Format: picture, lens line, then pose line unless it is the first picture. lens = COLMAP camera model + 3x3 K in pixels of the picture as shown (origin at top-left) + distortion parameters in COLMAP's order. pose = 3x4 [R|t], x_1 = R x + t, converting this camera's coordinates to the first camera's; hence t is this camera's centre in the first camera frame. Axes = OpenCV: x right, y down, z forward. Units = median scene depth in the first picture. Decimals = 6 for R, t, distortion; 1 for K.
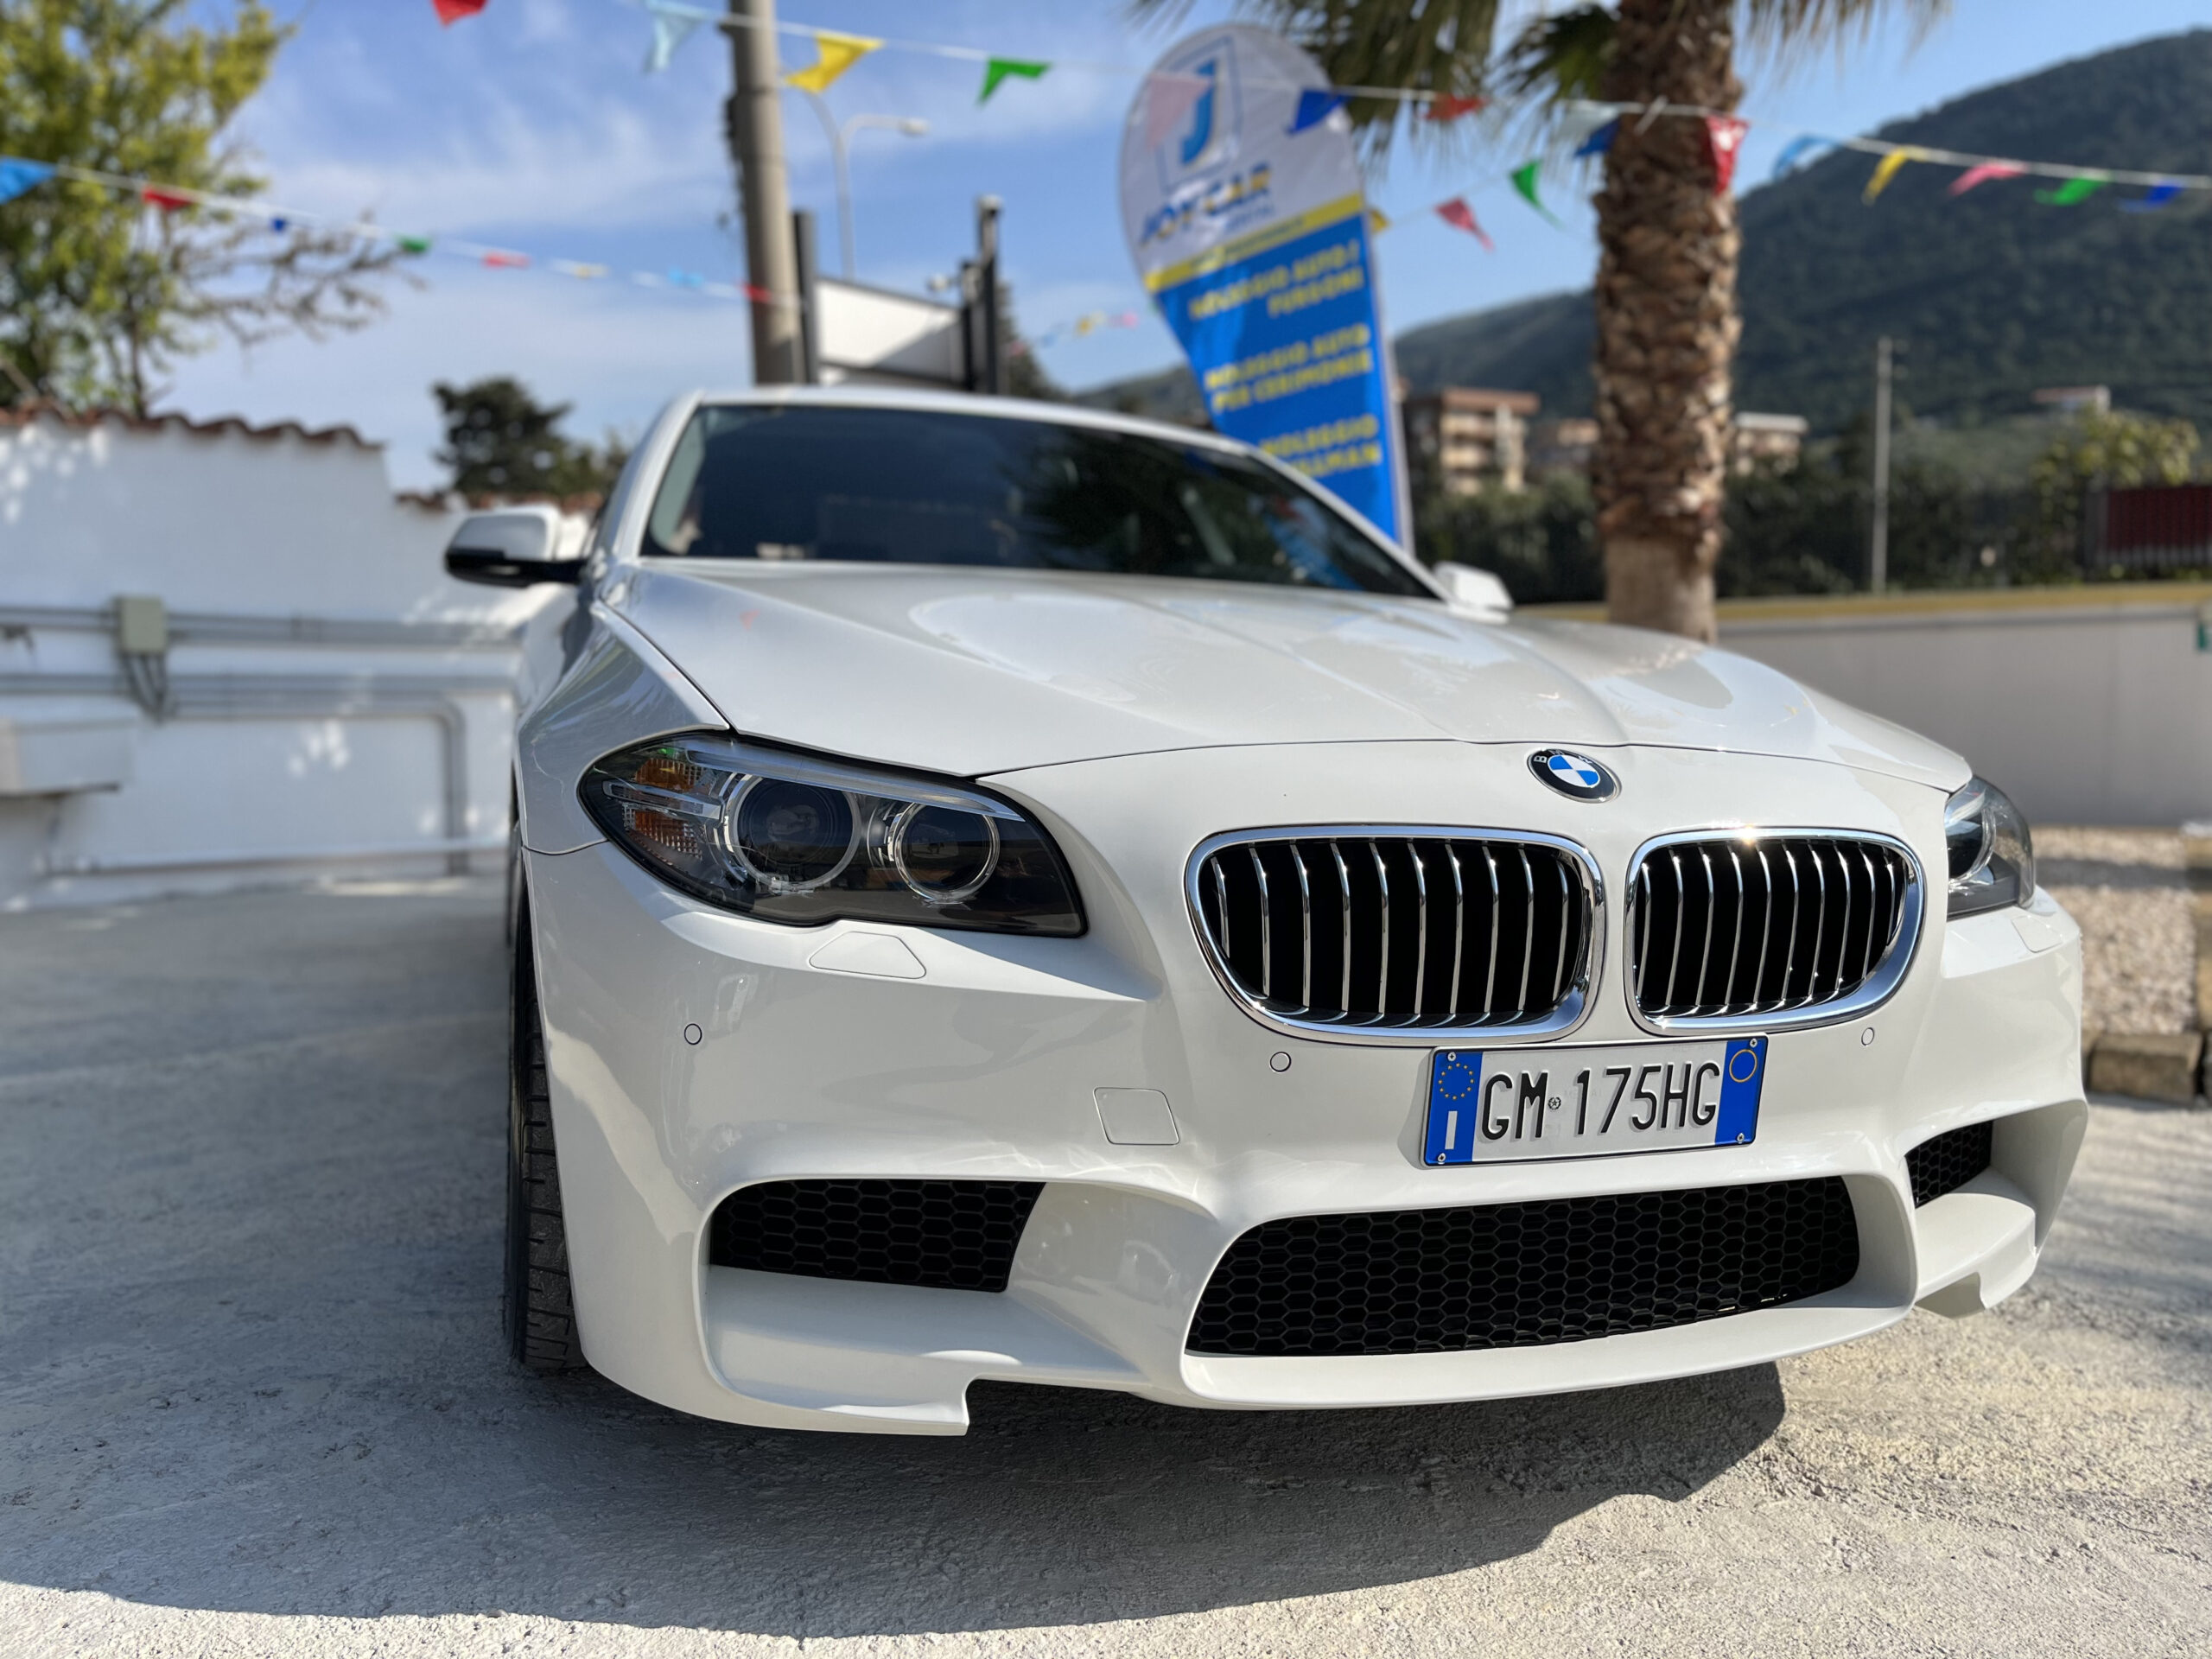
lens RADIAL K [[1680.2, 0, 1105.4], [0, 1680.2, 842.3], [0, 0, 1]] dist [0.075689, -0.109649]
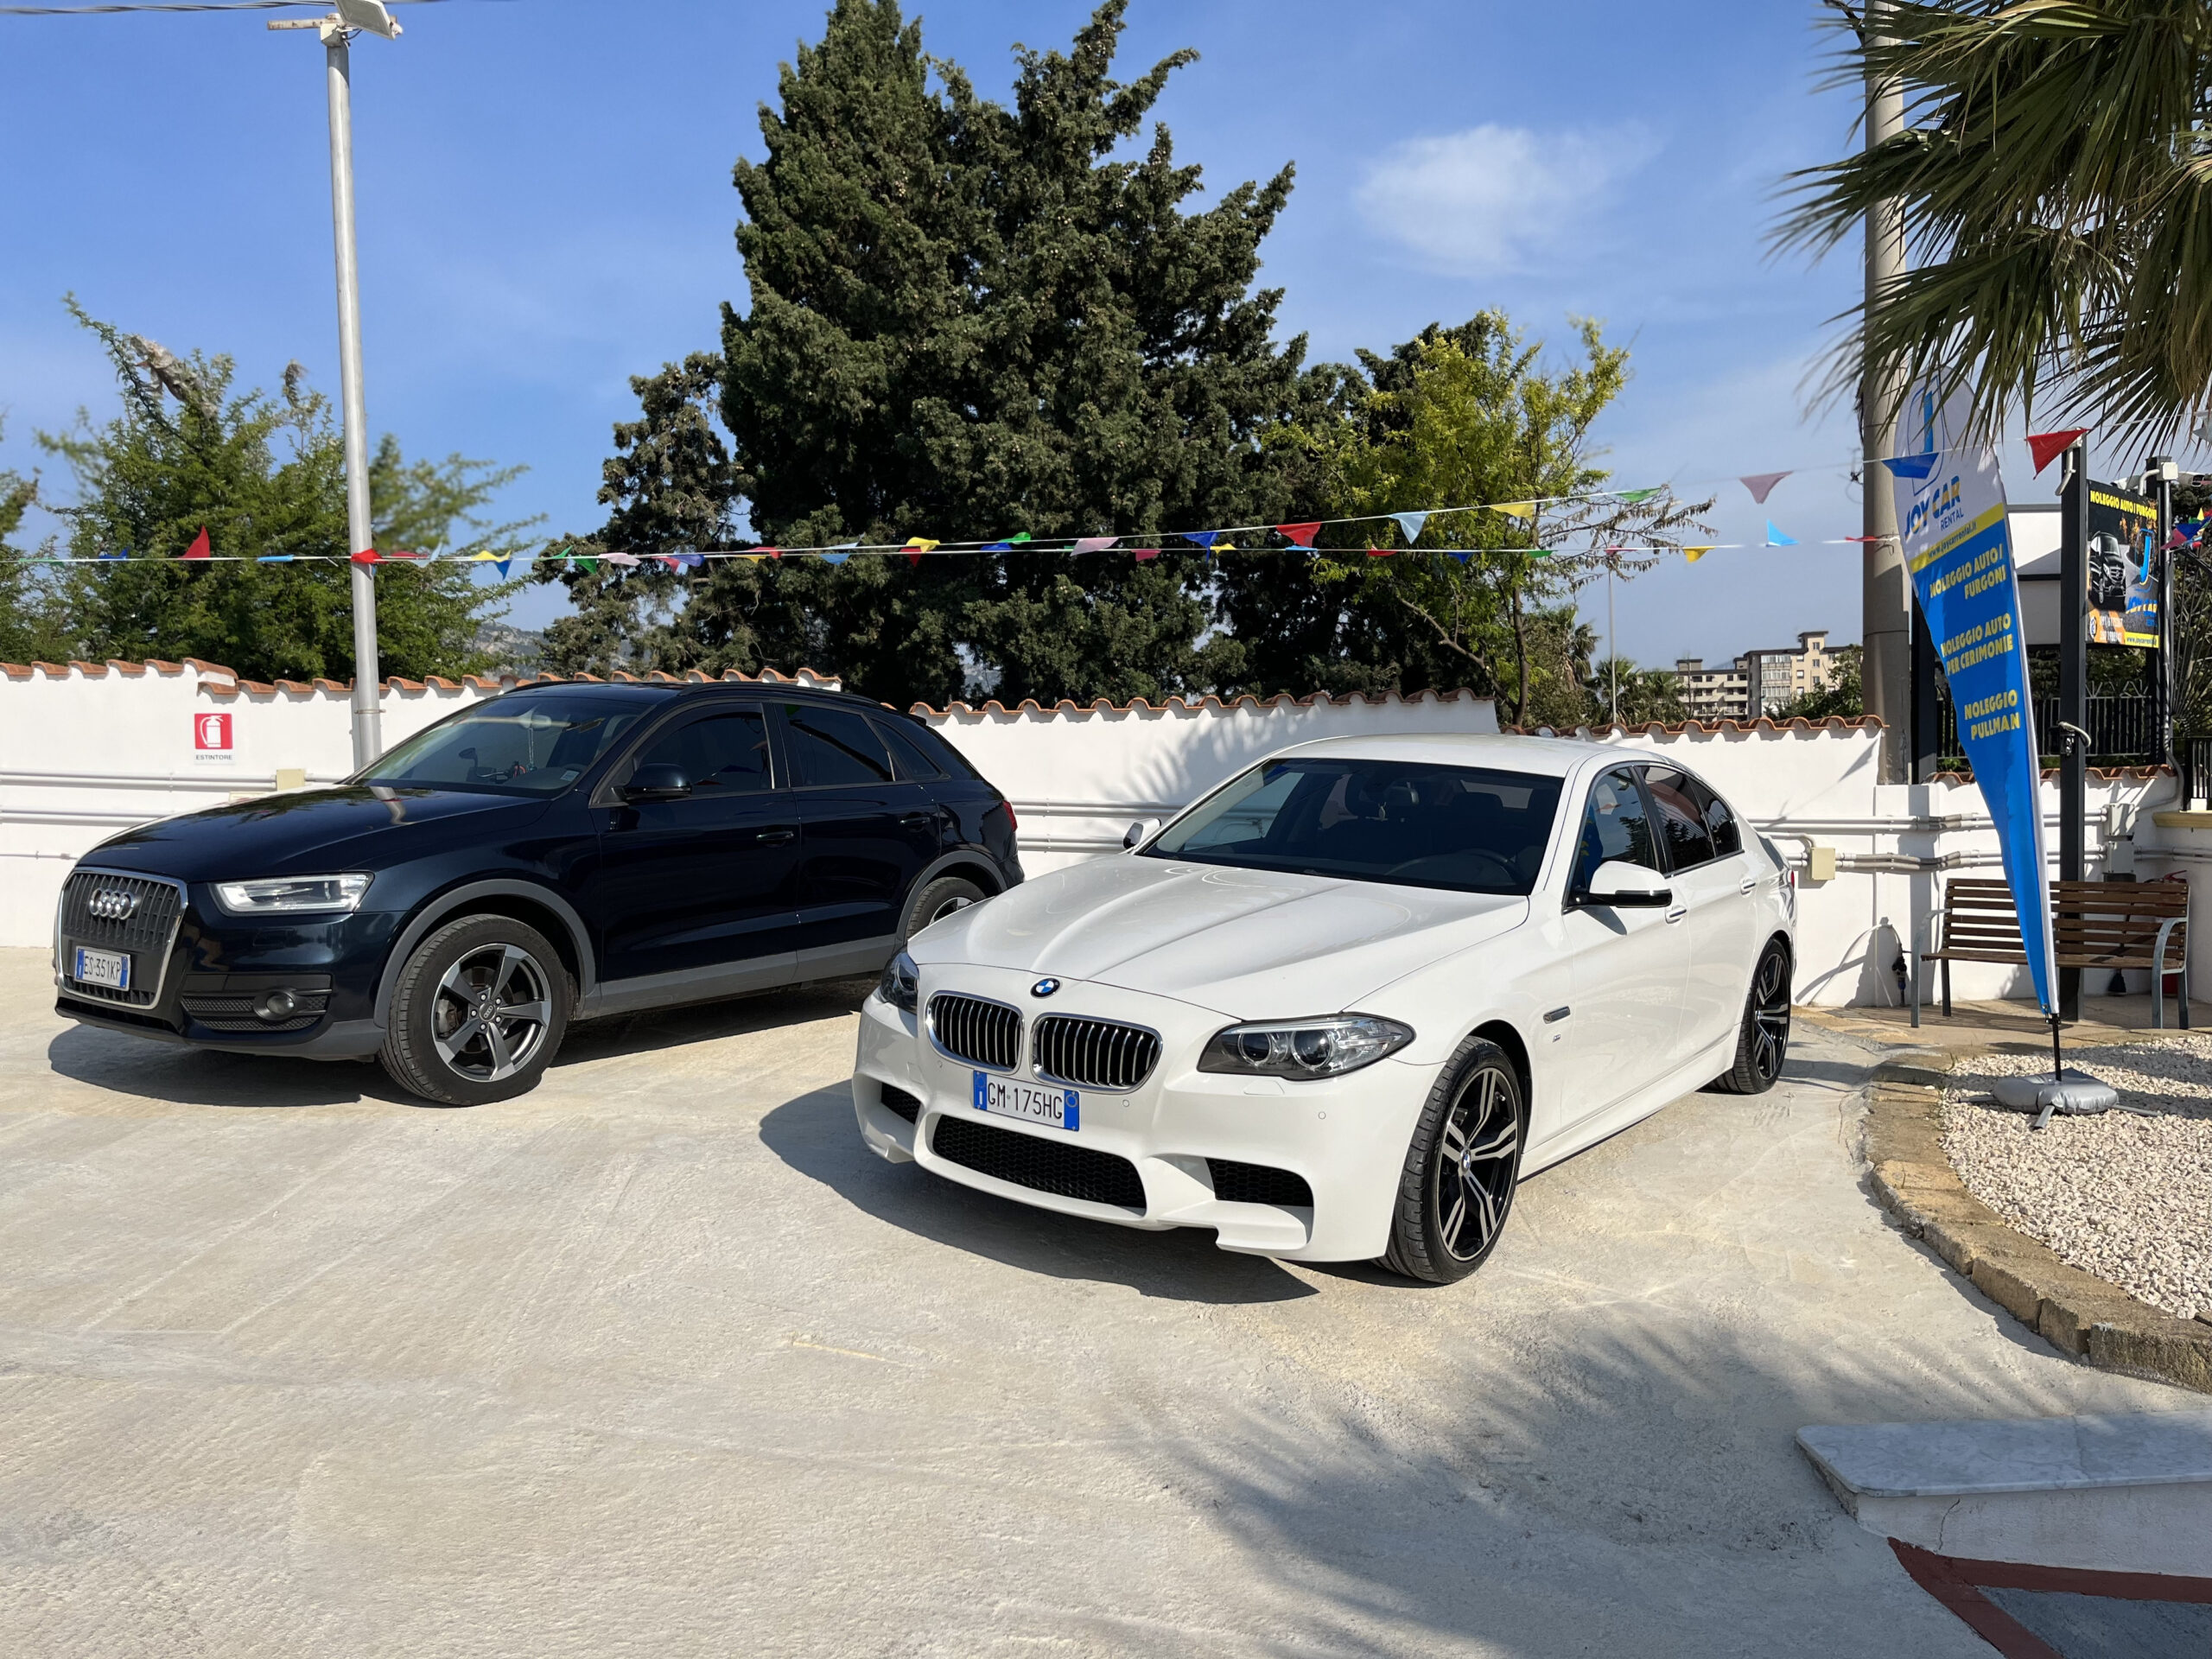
lens RADIAL K [[1680.2, 0, 1105.4], [0, 1680.2, 842.3], [0, 0, 1]] dist [0.075689, -0.109649]
pose [[0.570003, 0.057224, -0.819647, 2.078334], [-0.100929, 0.994893, -0.000730, -0.228945], [0.815420, 0.083142, 0.572868, -0.439100]]
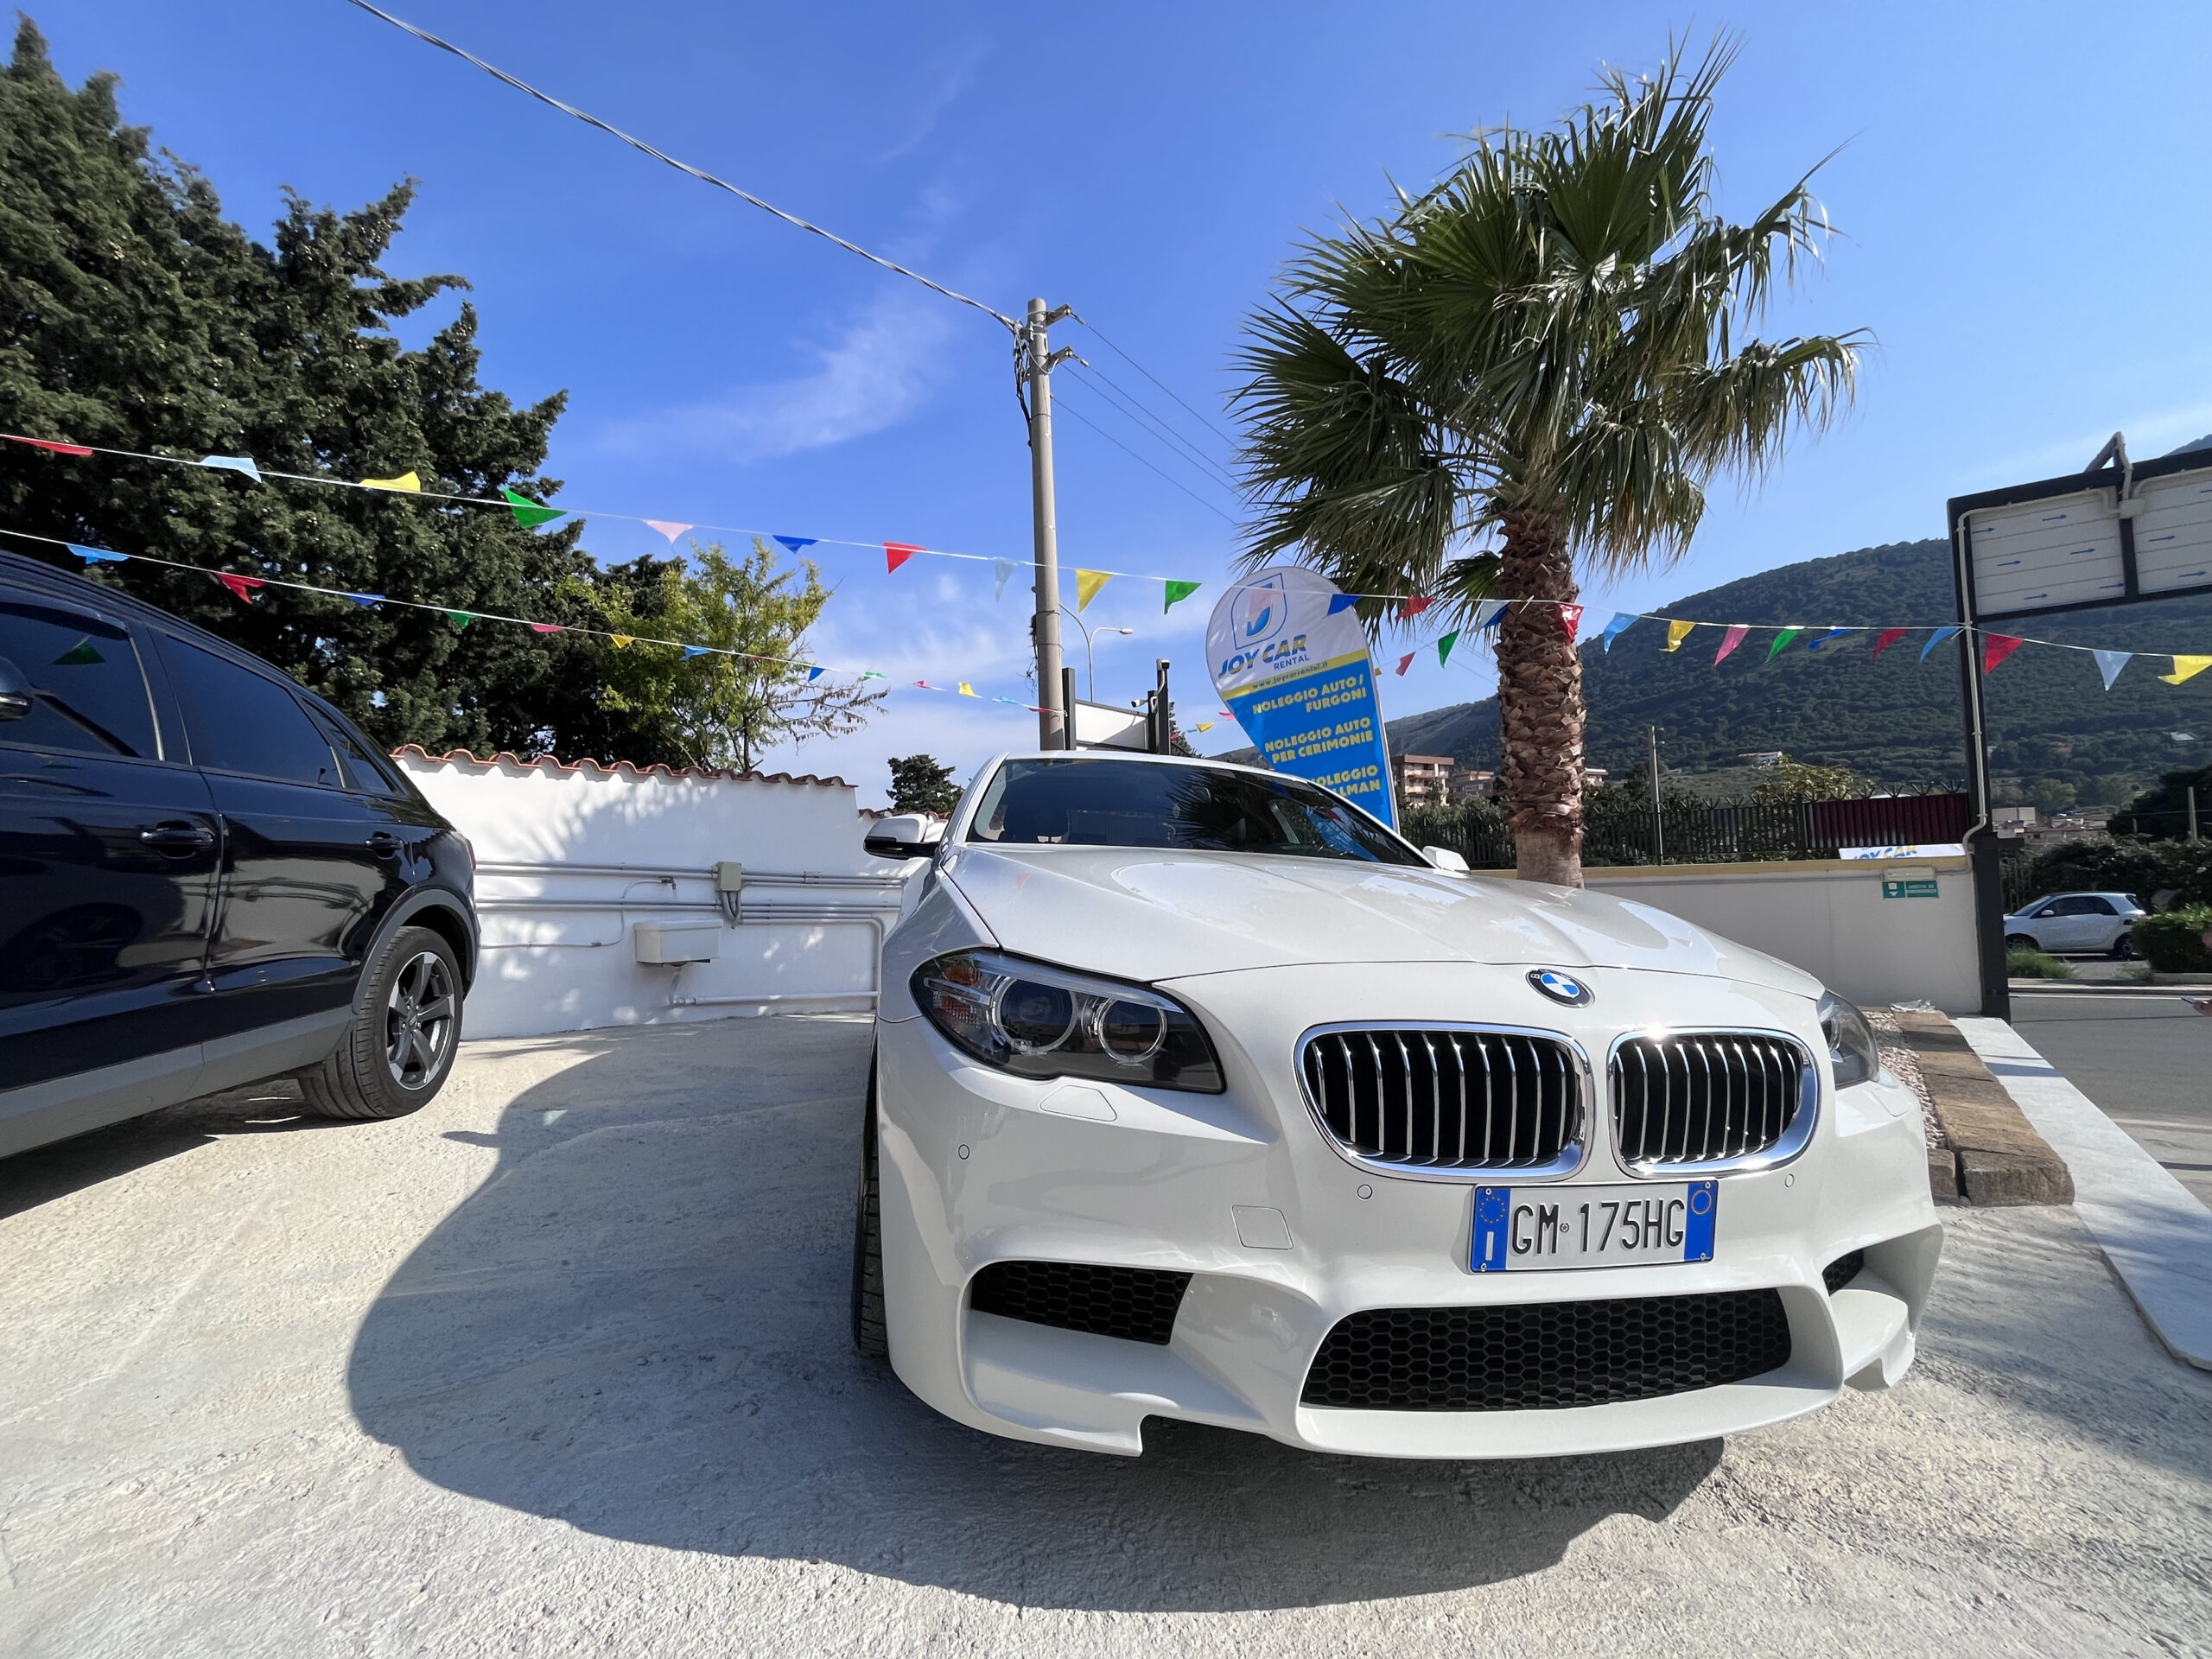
lens RADIAL K [[893.9, 0, 1106.7], [0, 893.9, 830.2], [0, 0, 1]] dist [-0.001748, -0.000489]
pose [[0.991725, -0.002079, -0.128363, -0.009998], [-0.020973, 0.983812, -0.177974, -0.021904], [0.126655, 0.179194, 0.975627, 0.133330]]
